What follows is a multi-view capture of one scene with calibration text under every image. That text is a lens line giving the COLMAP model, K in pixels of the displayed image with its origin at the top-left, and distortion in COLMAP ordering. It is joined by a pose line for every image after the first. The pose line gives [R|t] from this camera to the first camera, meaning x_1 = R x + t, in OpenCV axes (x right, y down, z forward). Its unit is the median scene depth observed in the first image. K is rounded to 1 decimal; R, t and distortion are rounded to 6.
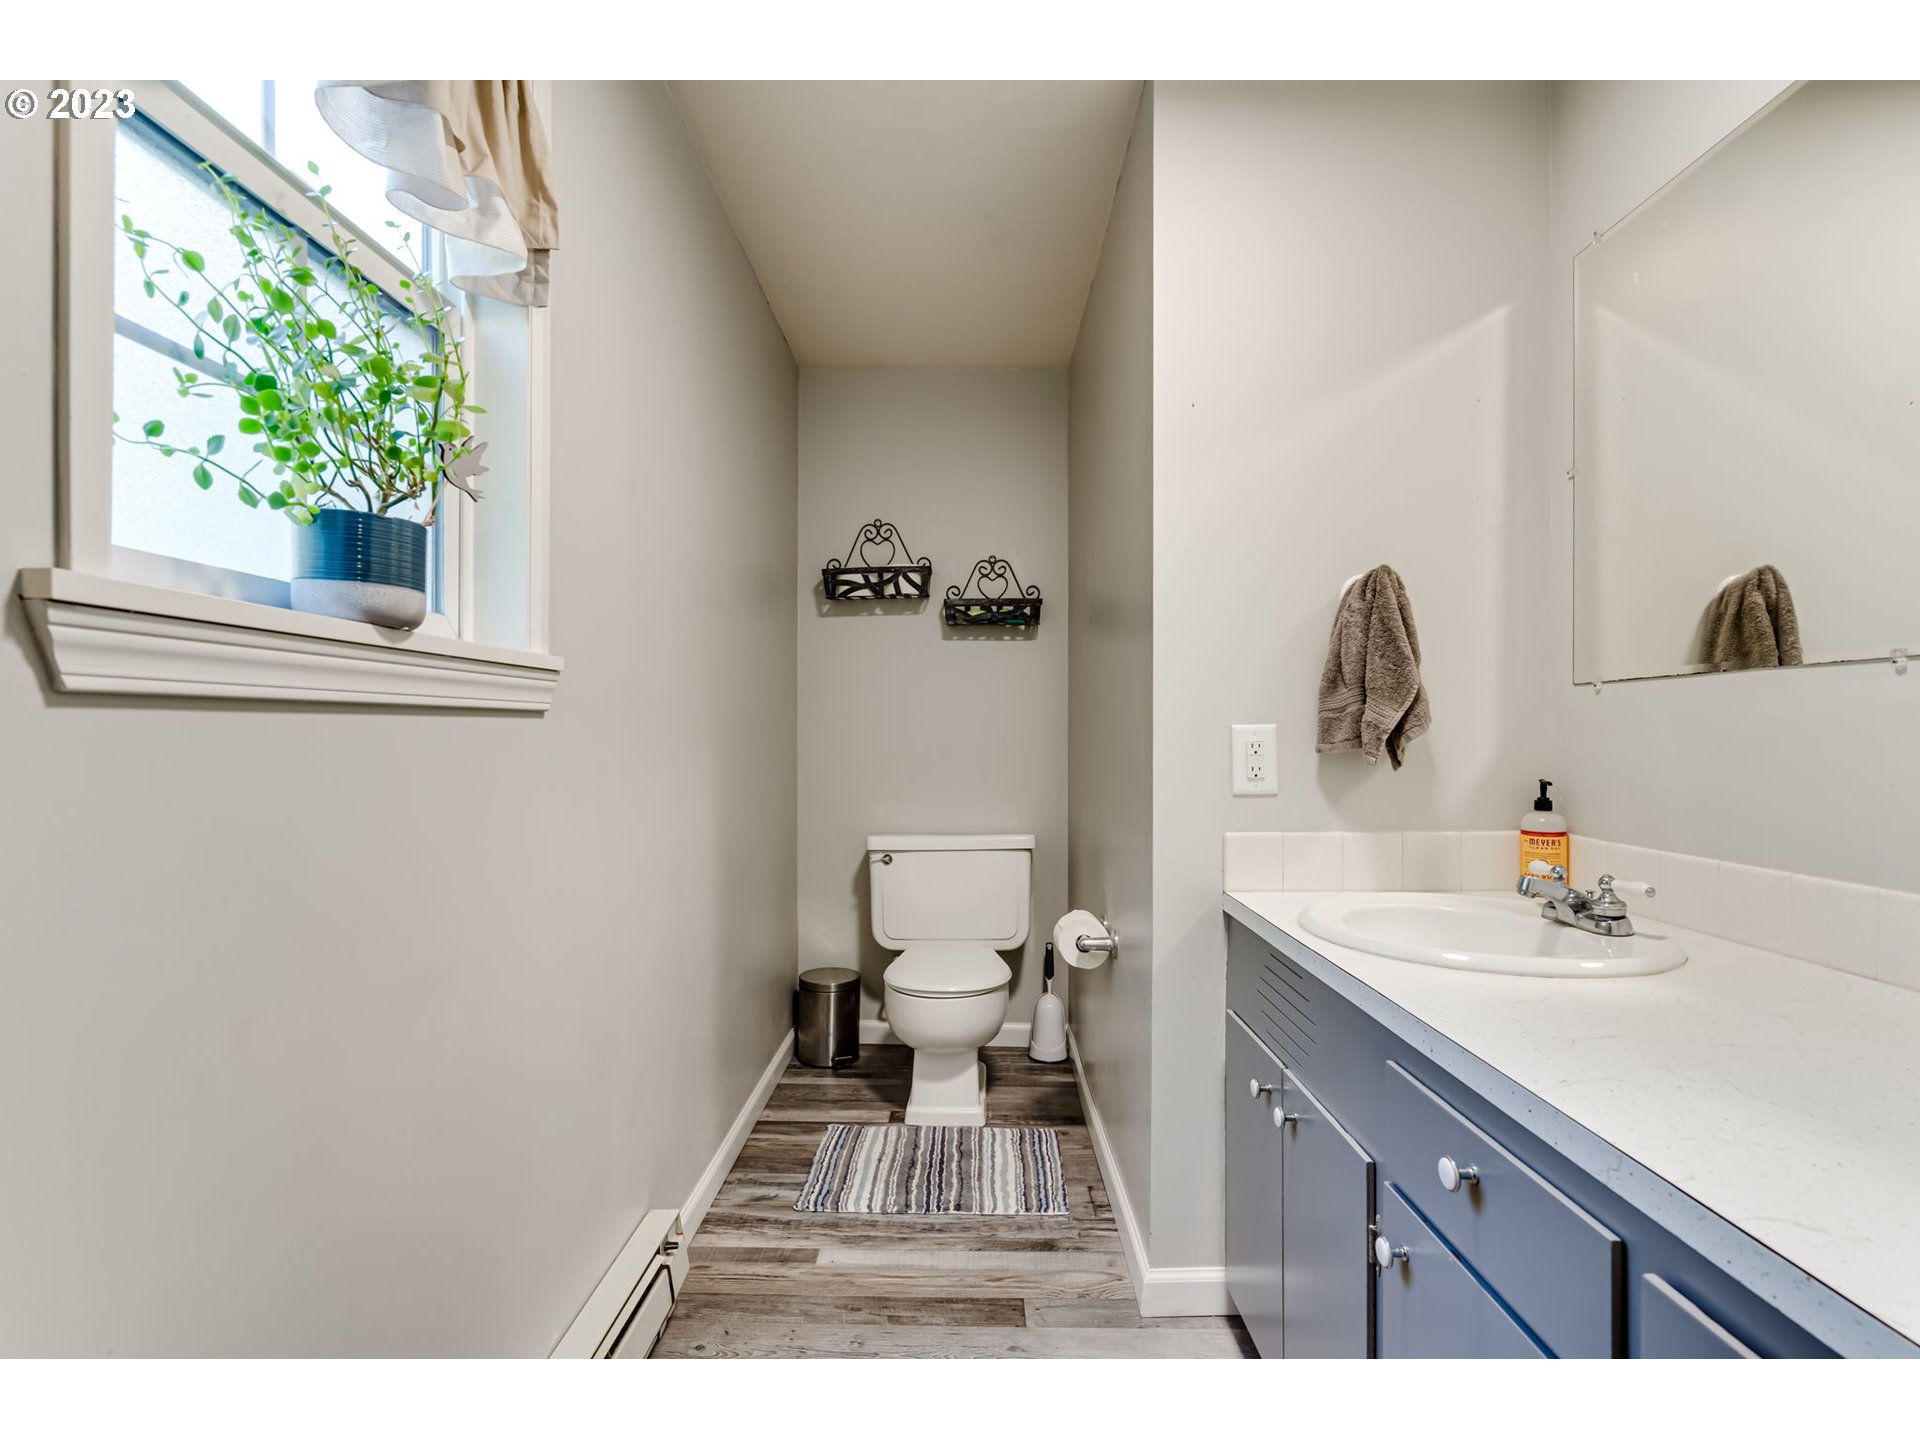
lens RADIAL K [[933.4, 0, 961.1], [0, 933.4, 713.8], [0, 0, 1]] dist [0.000550, 0.000407]
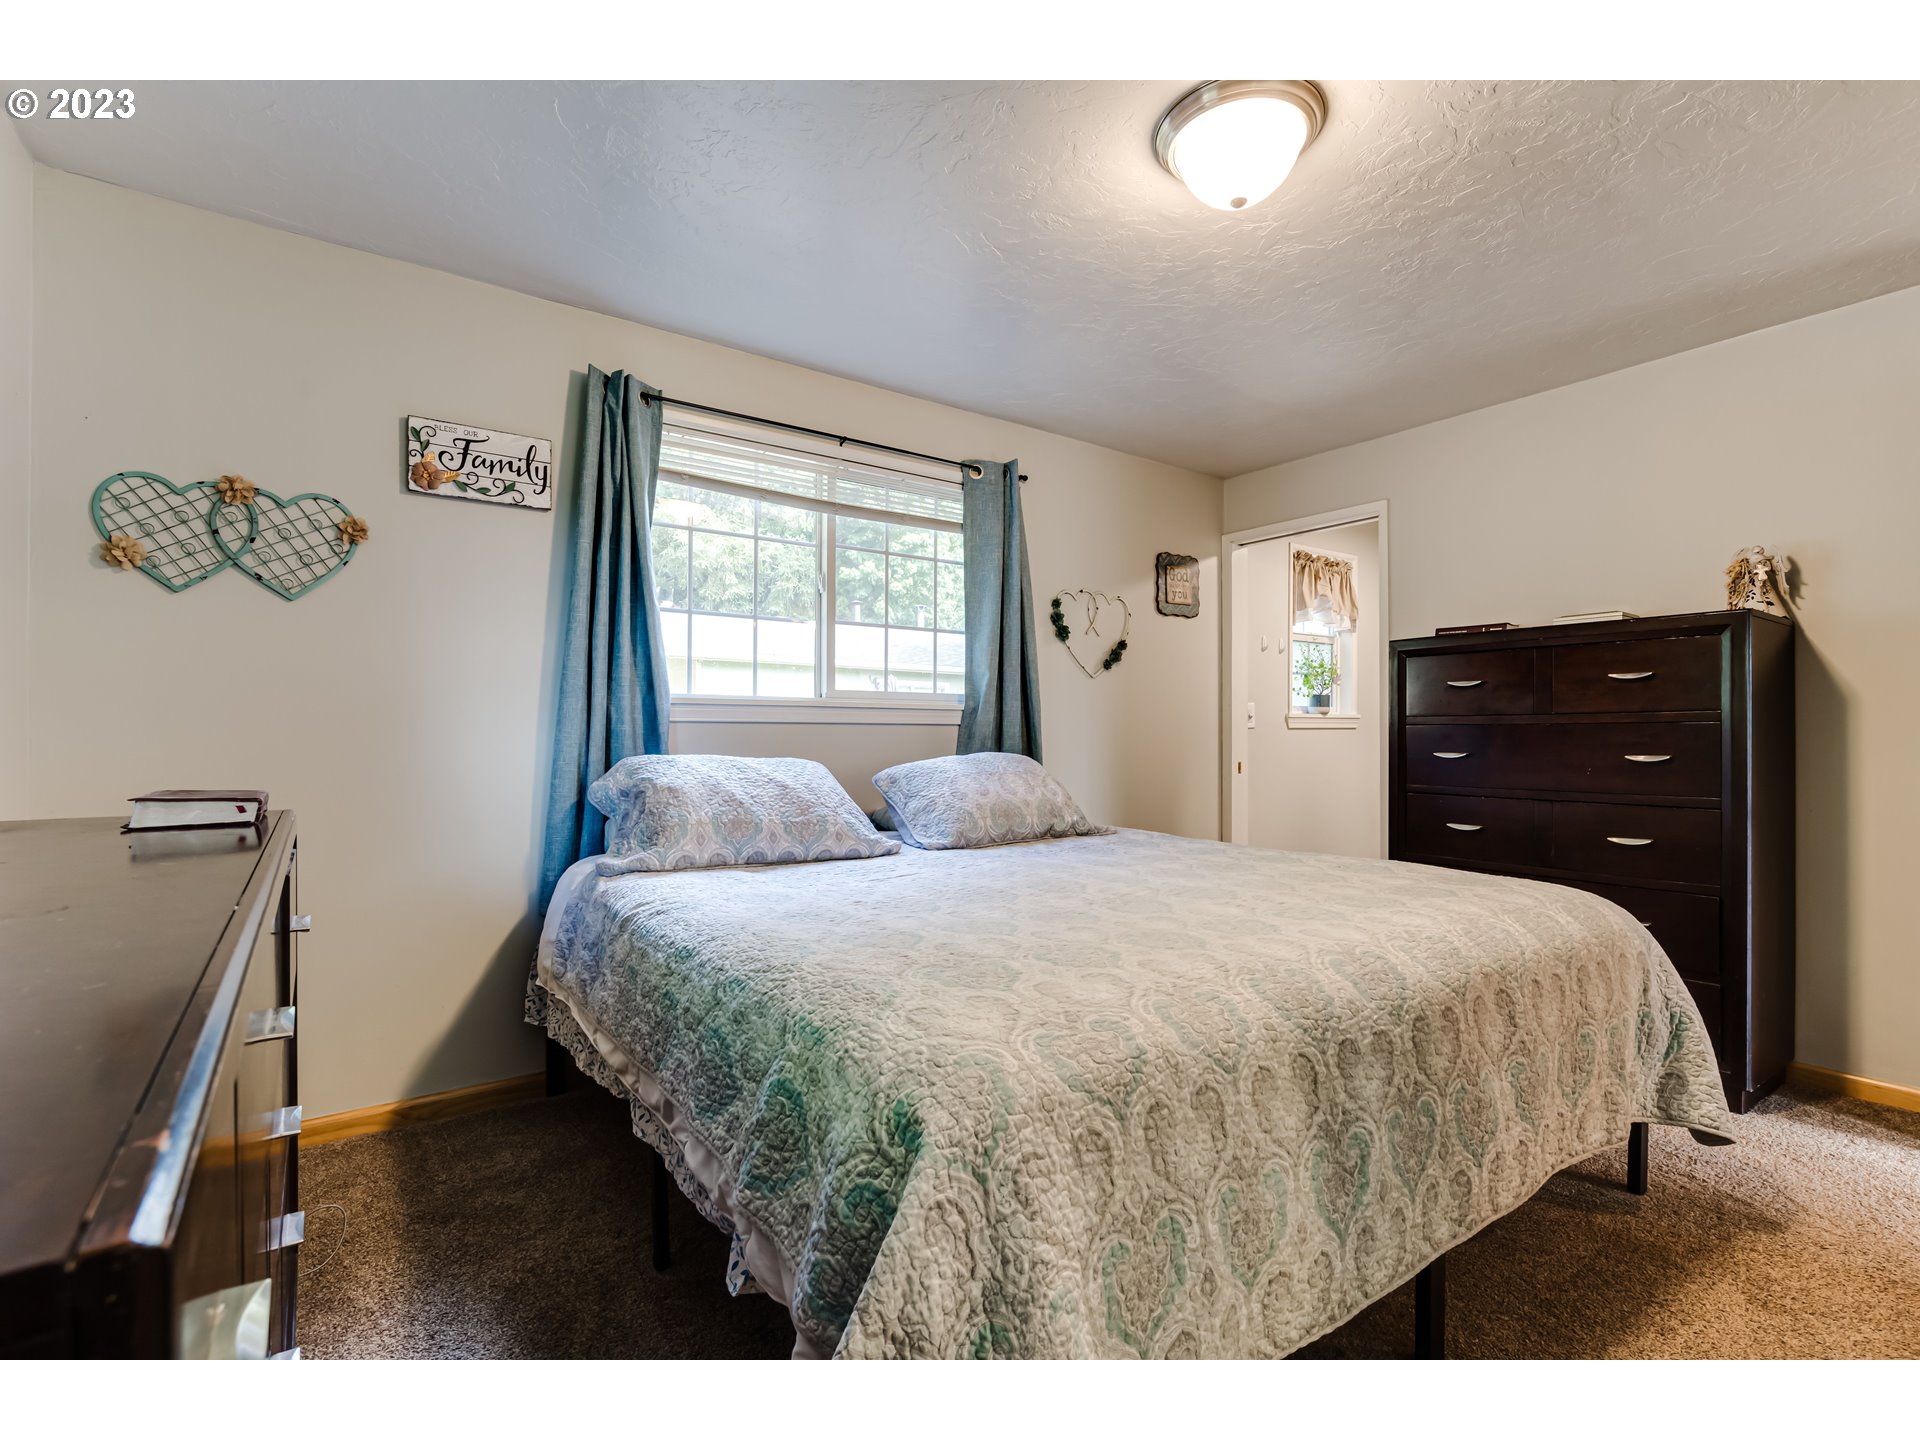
lens RADIAL K [[933.4, 0, 961.1], [0, 933.4, 713.8], [0, 0, 1]] dist [0.000550, 0.000407]
pose [[0.632368, -0.003286, -0.774661, 2.238793], [0.004844, 0.999988, -0.000288, -0.100581], [0.774653, -0.003571, 0.632376, -4.030387]]
